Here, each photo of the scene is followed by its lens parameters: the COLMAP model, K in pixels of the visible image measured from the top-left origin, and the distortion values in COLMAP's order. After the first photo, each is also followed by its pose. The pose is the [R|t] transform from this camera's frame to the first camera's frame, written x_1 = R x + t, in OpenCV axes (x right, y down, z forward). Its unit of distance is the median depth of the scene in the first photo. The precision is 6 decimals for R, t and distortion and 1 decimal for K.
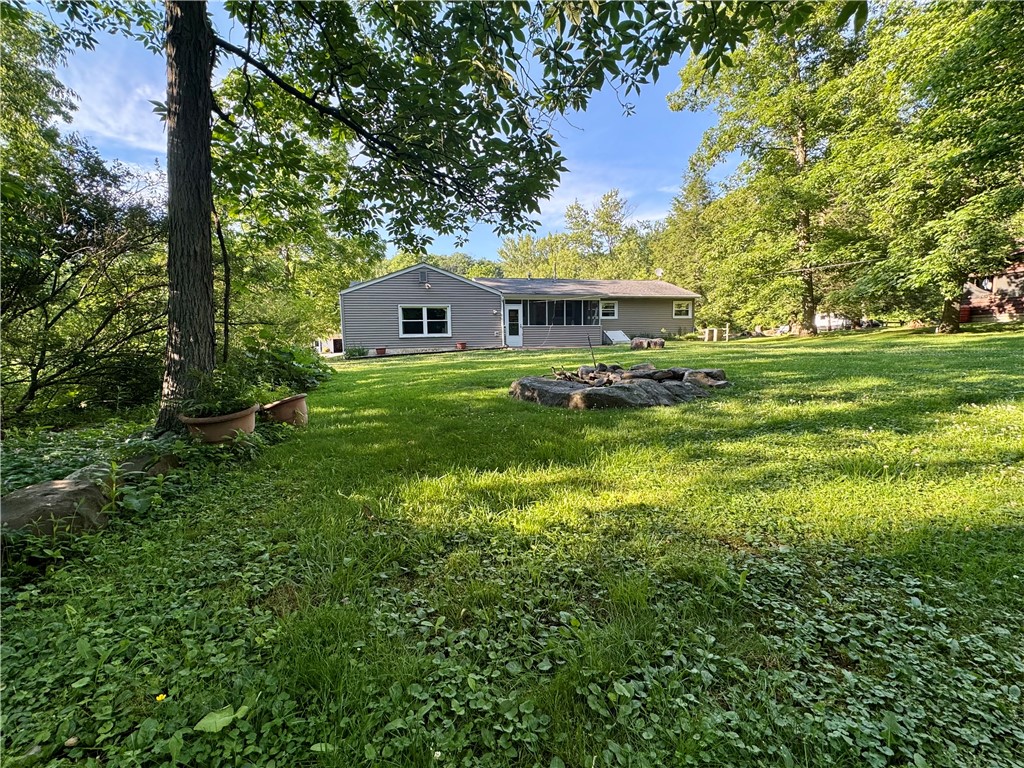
lens RADIAL K [[453.4, 0, 510.5], [0, 453.4, 387.5], [0, 0, 1]] dist [0.002481, 0.000133]
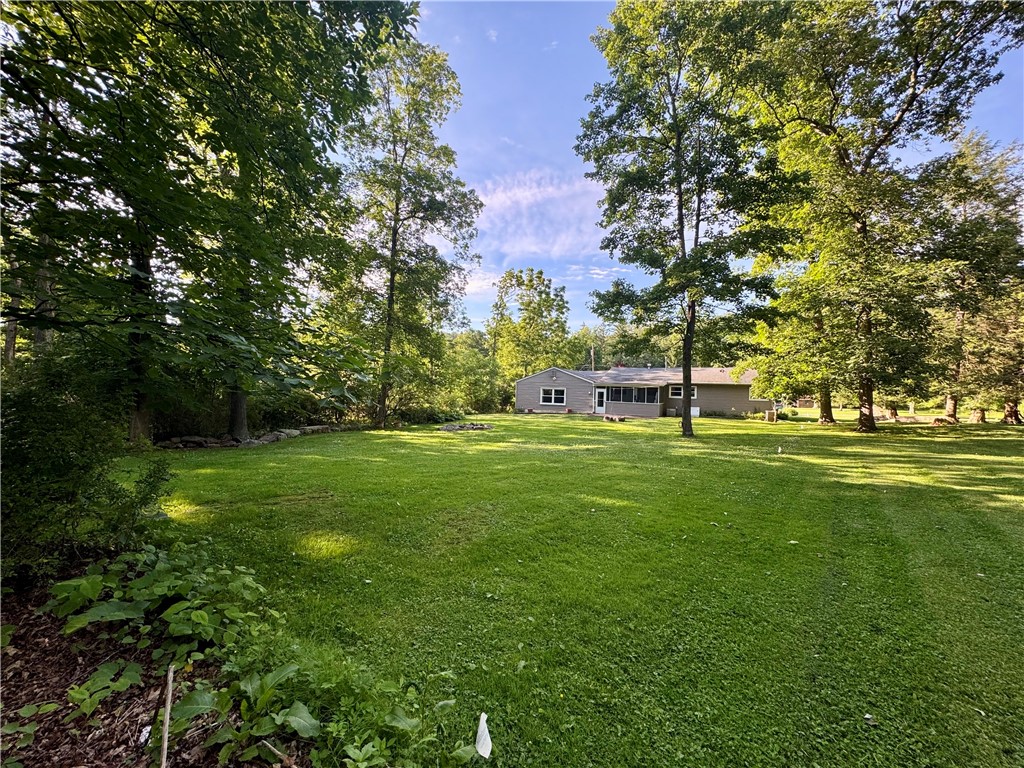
lens RADIAL K [[407.5, 0, 512.1], [0, 407.5, 381.6], [0, 0, 1]] dist [-0.002518, 0.000805]
pose [[0.757765, 0.025098, -0.652044, 0.756709], [-0.110017, 0.989869, -0.089753, -0.034923], [0.643186, 0.139747, 0.752850, -0.379473]]
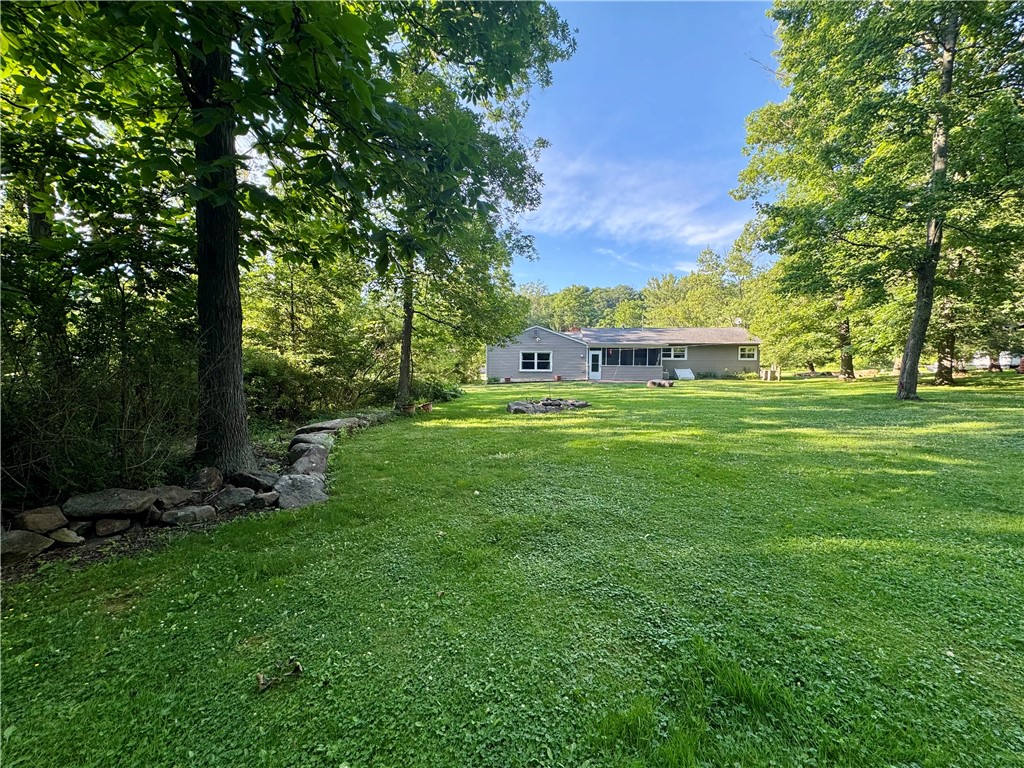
lens RADIAL K [[407.5, 0, 511.4], [0, 407.5, 382.9], [0, 0, 1]] dist [-0.002518, 0.000805]
pose [[0.929701, 0.040851, -0.366041, 0.241695], [-0.060445, 0.997278, -0.042225, -0.007507], [0.363320, 0.061382, 0.929640, -0.321771]]
